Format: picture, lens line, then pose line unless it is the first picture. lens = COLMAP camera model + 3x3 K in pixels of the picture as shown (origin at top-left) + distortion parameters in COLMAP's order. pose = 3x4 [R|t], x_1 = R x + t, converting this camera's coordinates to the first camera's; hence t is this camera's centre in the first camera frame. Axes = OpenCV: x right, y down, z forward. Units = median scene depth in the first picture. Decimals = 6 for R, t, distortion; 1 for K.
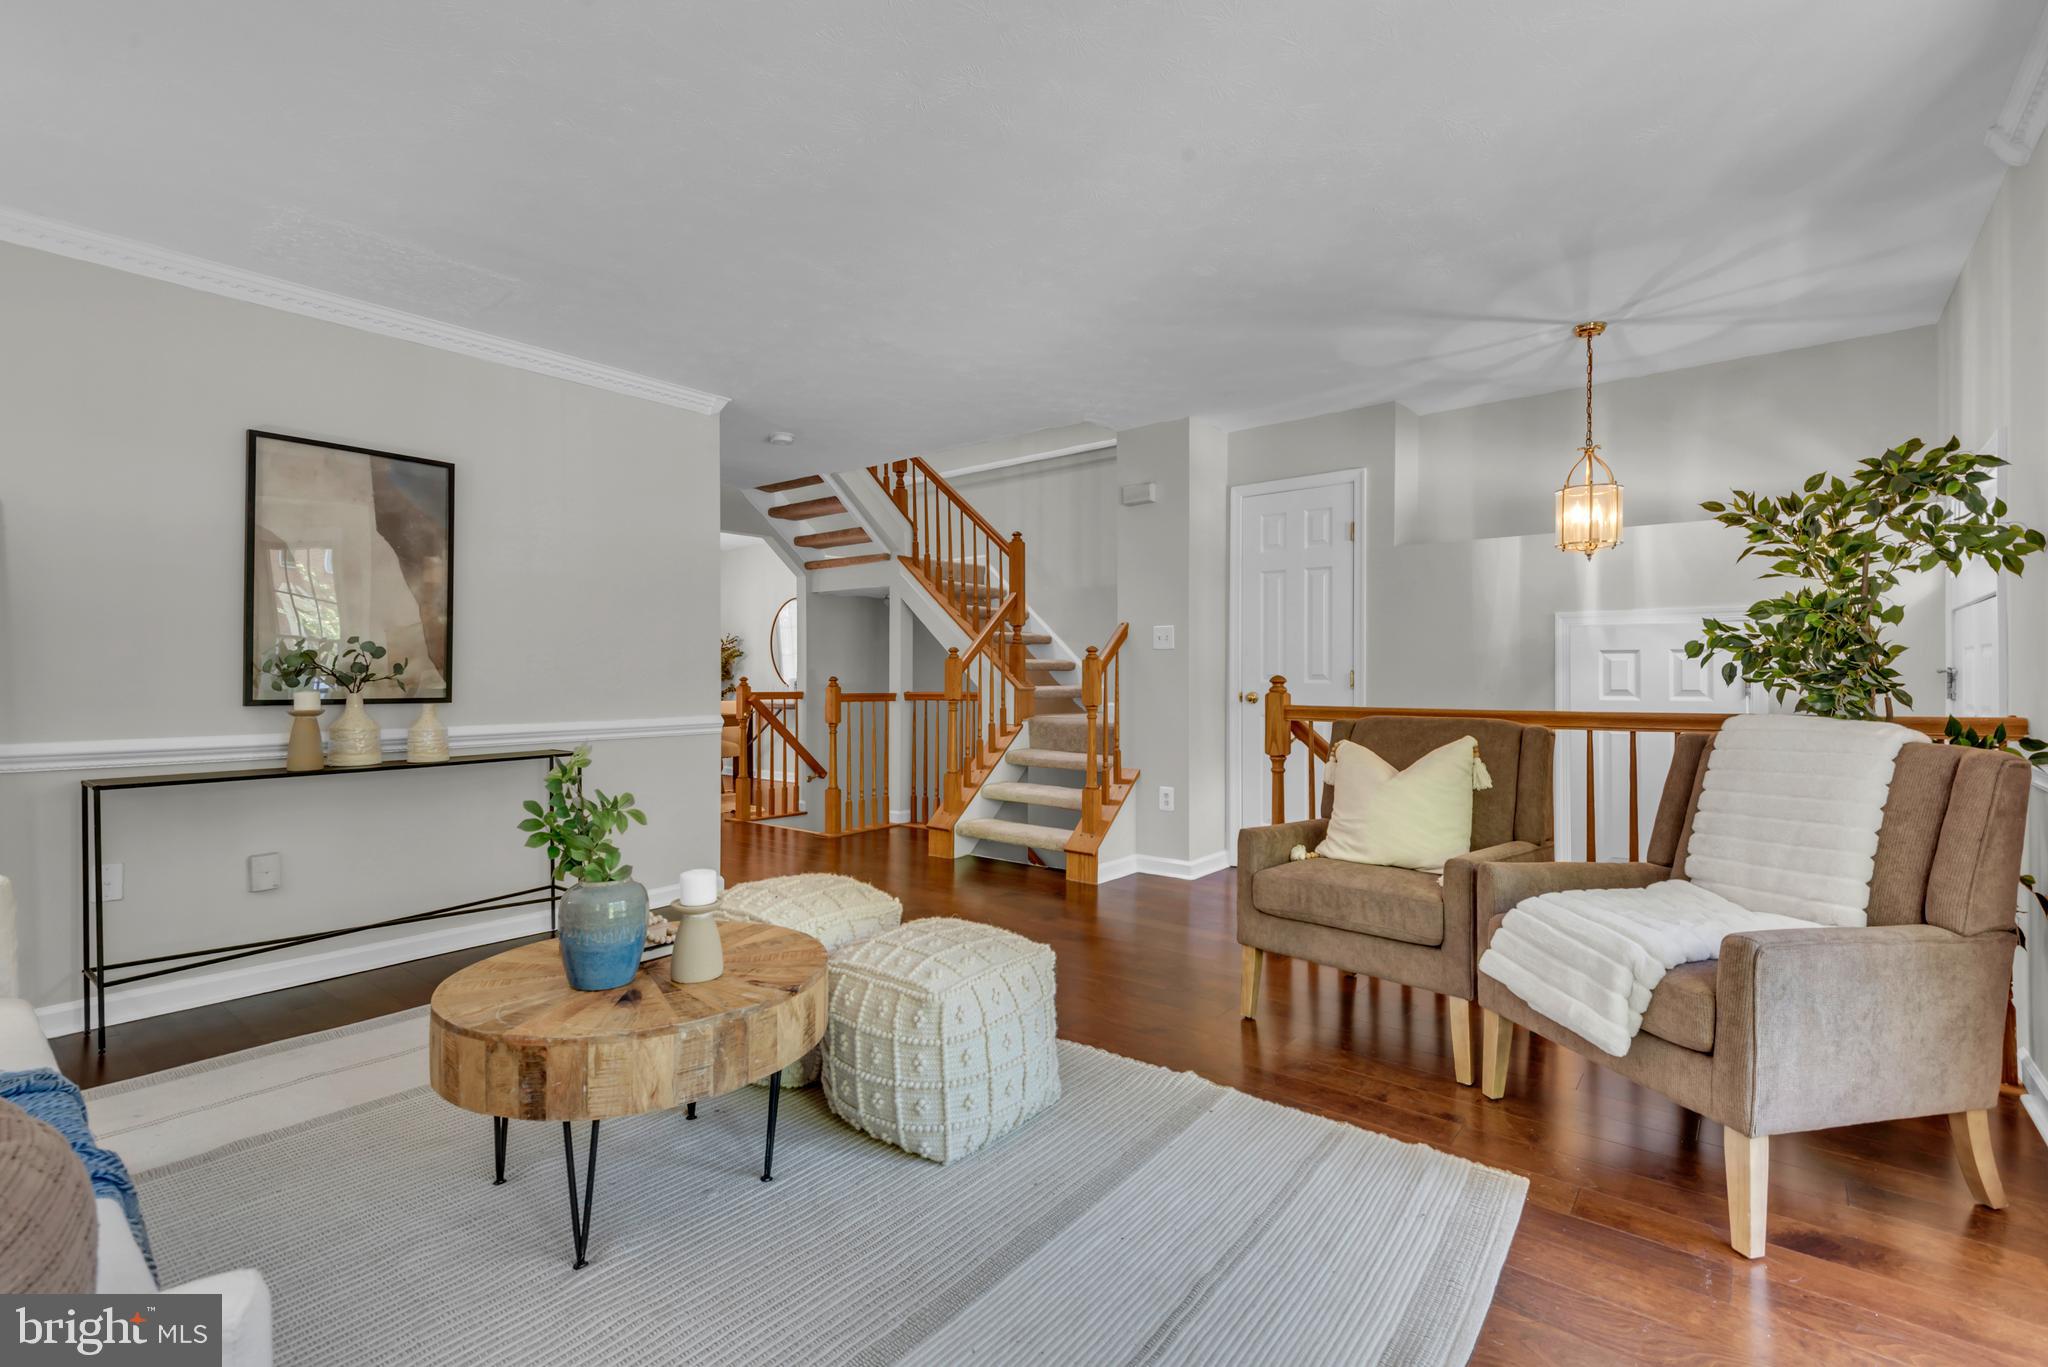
lens RADIAL K [[920.0, 0, 1021.1], [0, 920.0, 673.1], [0, 0, 1]] dist [0.032911, -0.016694]
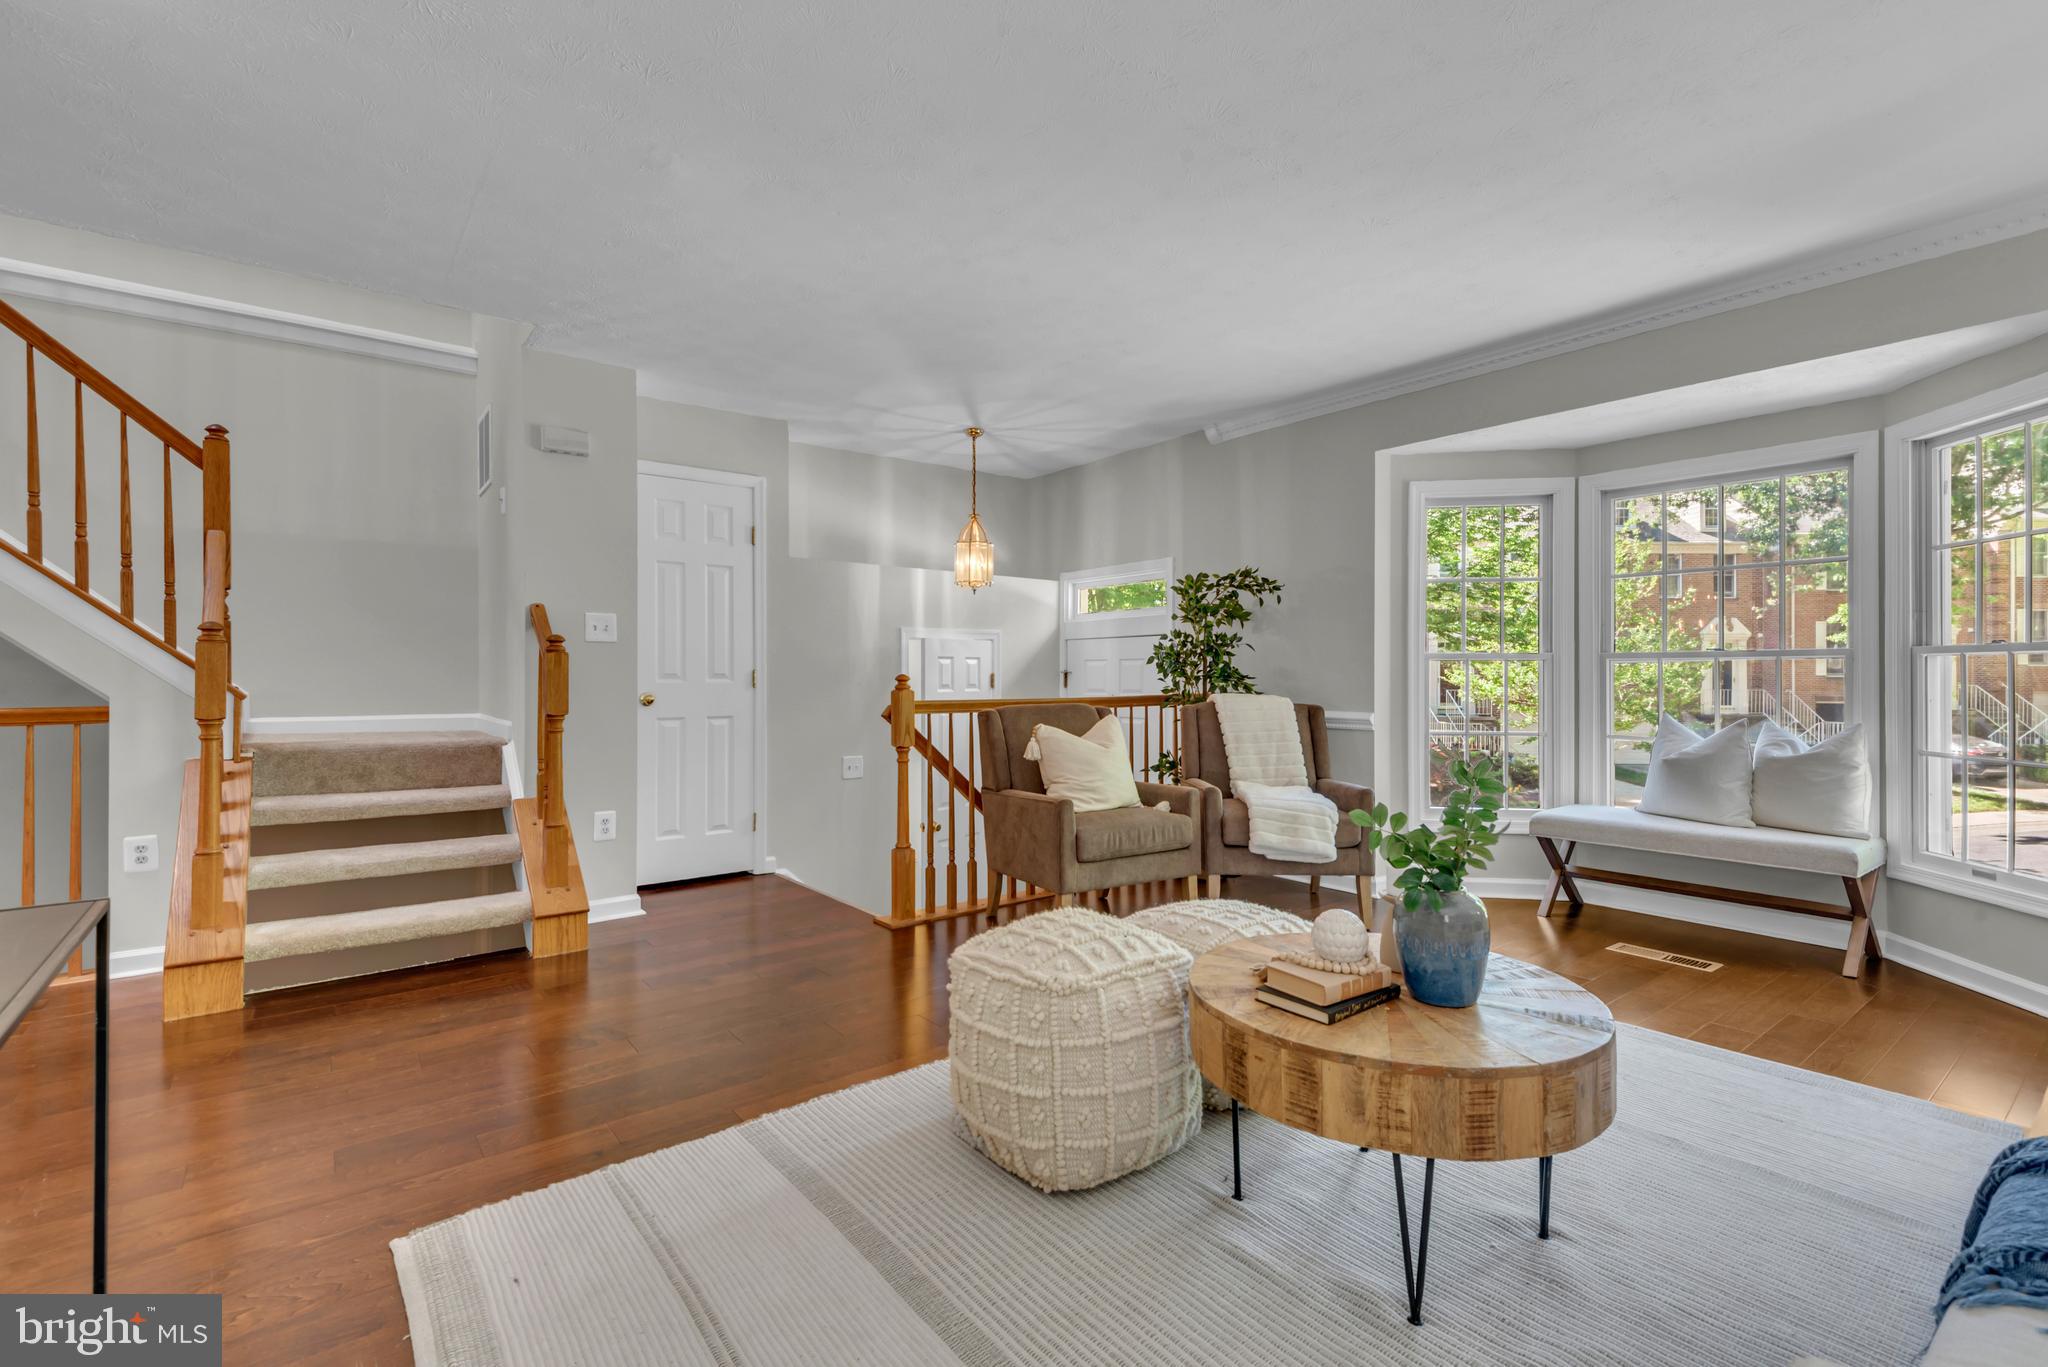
lens RADIAL K [[920.0, 0, 1021.1], [0, 920.0, 673.1], [0, 0, 1]] dist [0.032911, -0.016694]
pose [[0.220487, -0.000234, 0.975390, -0.469838], [-0.002336, 0.999997, 0.000768, -0.000239], [-0.975387, -0.002448, 0.220485, 0.383838]]
